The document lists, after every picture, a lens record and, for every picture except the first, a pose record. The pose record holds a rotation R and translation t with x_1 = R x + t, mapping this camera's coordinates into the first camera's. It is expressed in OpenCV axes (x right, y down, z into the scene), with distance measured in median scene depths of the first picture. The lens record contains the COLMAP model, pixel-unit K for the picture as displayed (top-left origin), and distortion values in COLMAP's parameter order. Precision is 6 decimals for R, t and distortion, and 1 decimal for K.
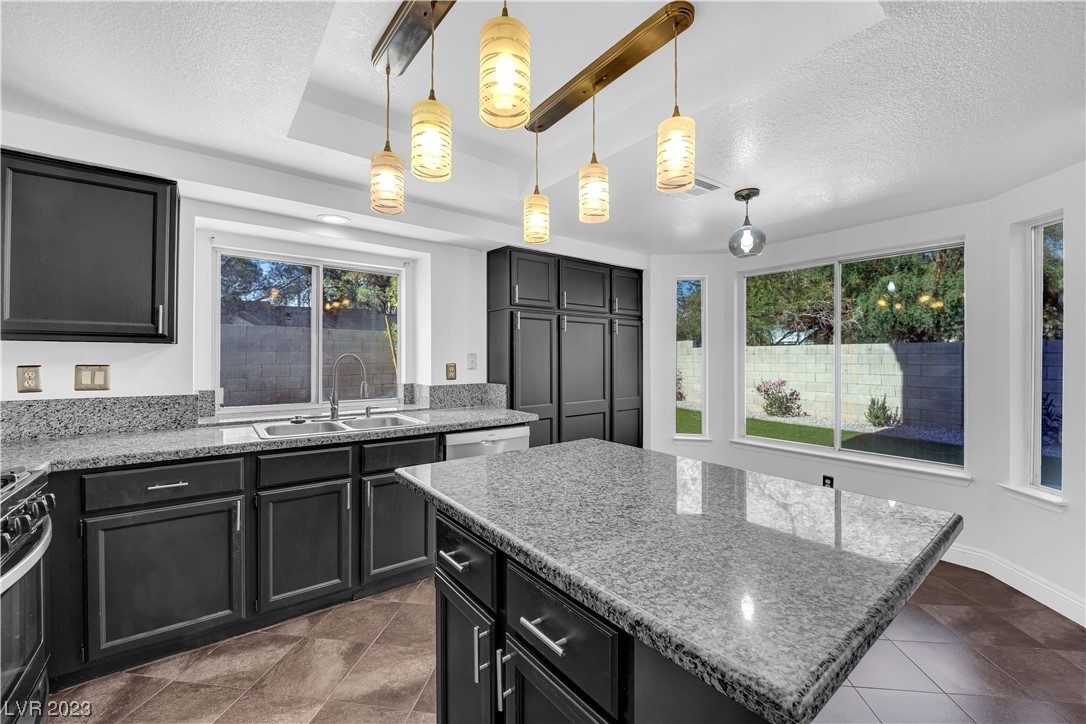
lens RADIAL K [[435.7, 0, 541.5], [0, 435.7, 357.8], [0, 0, 1]] dist [-0.012219, -0.002623]
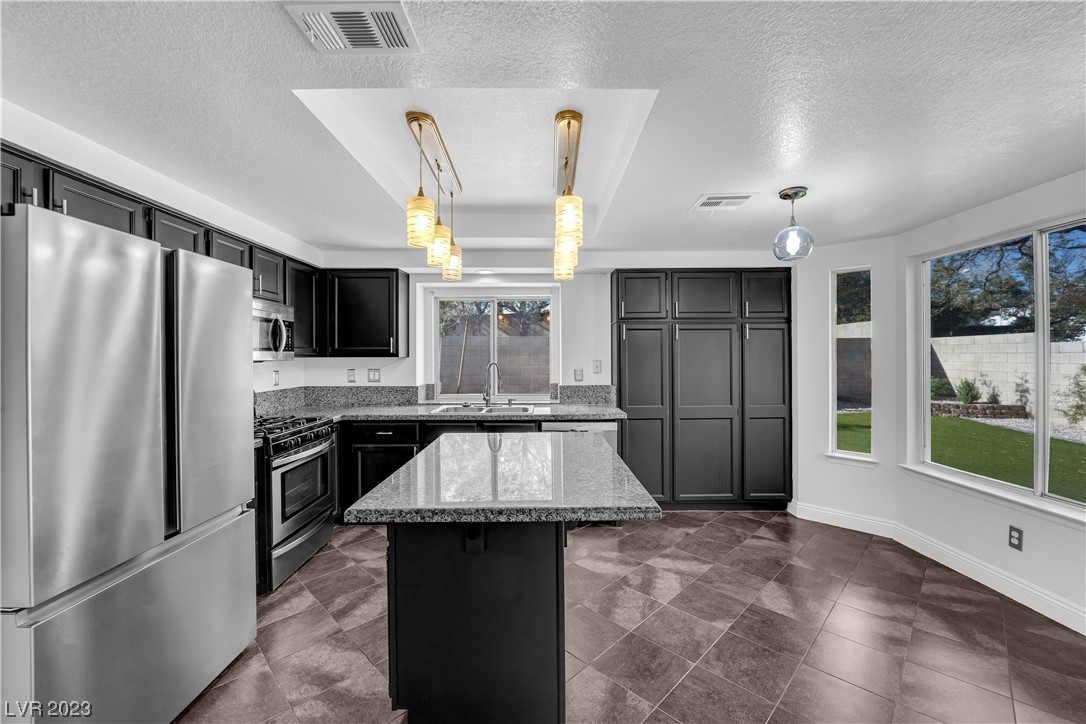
lens RADIAL K [[435.7, 0, 542.1], [0, 435.7, 358.0], [0, 0, 1]] dist [-0.012219, -0.002623]
pose [[0.793455, -0.004218, -0.608614, 0.610870], [0.007239, 0.999971, 0.002507, -0.026513], [0.608586, -0.006395, 0.793462, -0.073343]]
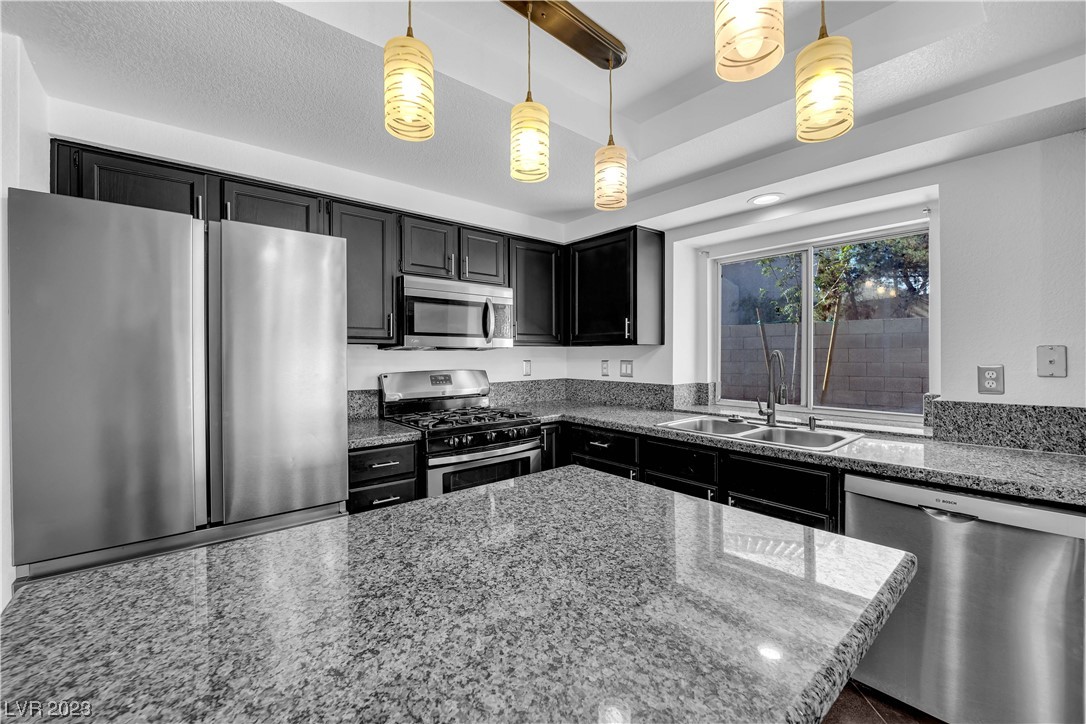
lens RADIAL K [[435.7, 0, 540.9], [0, 435.7, 355.0], [0, 0, 1]] dist [-0.012219, -0.002623]
pose [[0.034160, -0.003311, -0.999411, 0.411119], [0.003952, 0.999987, -0.003178, 0.000808], [0.999409, -0.003841, 0.034172, 0.531937]]
